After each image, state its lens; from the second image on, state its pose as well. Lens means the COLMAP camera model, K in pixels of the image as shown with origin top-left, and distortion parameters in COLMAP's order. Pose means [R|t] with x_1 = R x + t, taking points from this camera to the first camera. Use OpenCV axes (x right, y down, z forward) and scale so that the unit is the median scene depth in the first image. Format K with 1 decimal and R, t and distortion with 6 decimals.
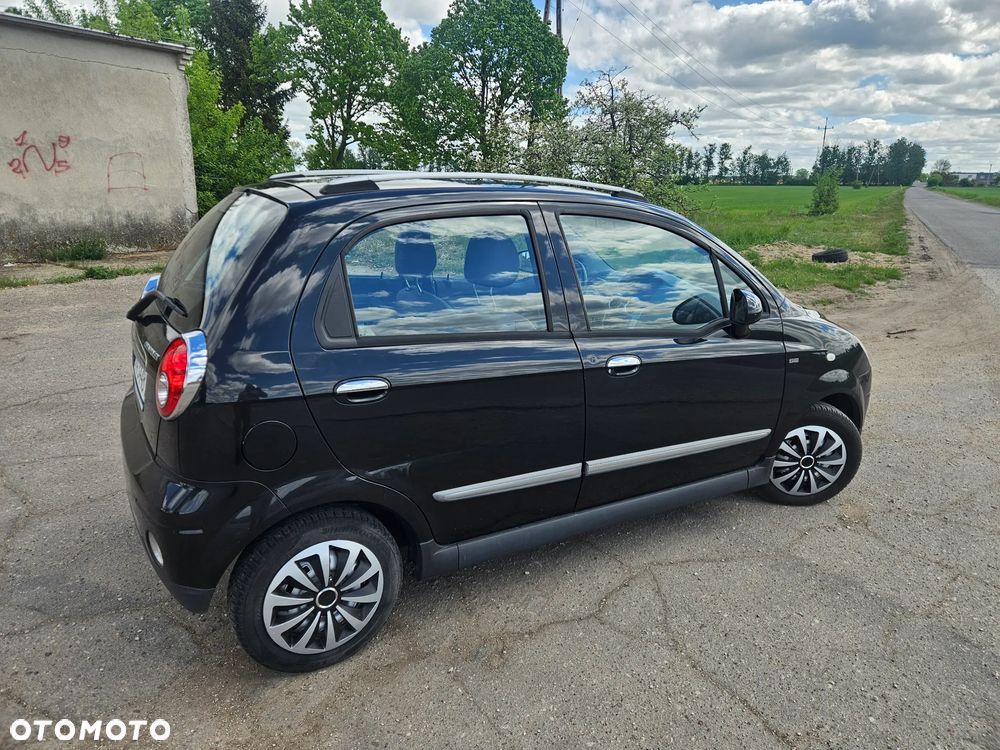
lens RADIAL K [[686.0, 0, 495.2], [0, 686.0, 386.2], [0, 0, 1]] dist [0.079228, -0.062020]
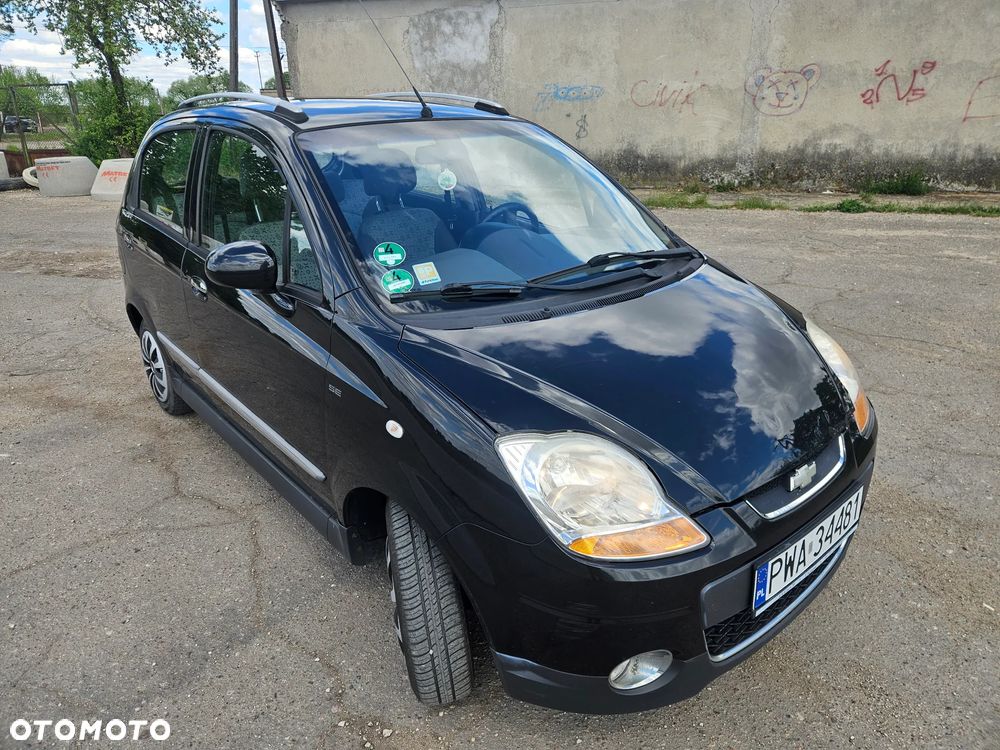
lens RADIAL K [[686.7, 0, 500.0], [0, 686.7, 375.0], [0, 0, 1]] dist [0.079140, -0.059817]
pose [[0.149874, 0.335833, -0.929922, 0.324110], [-0.270614, 0.918563, 0.288116, -0.084354], [0.950950, 0.208469, 0.228549, 0.319251]]
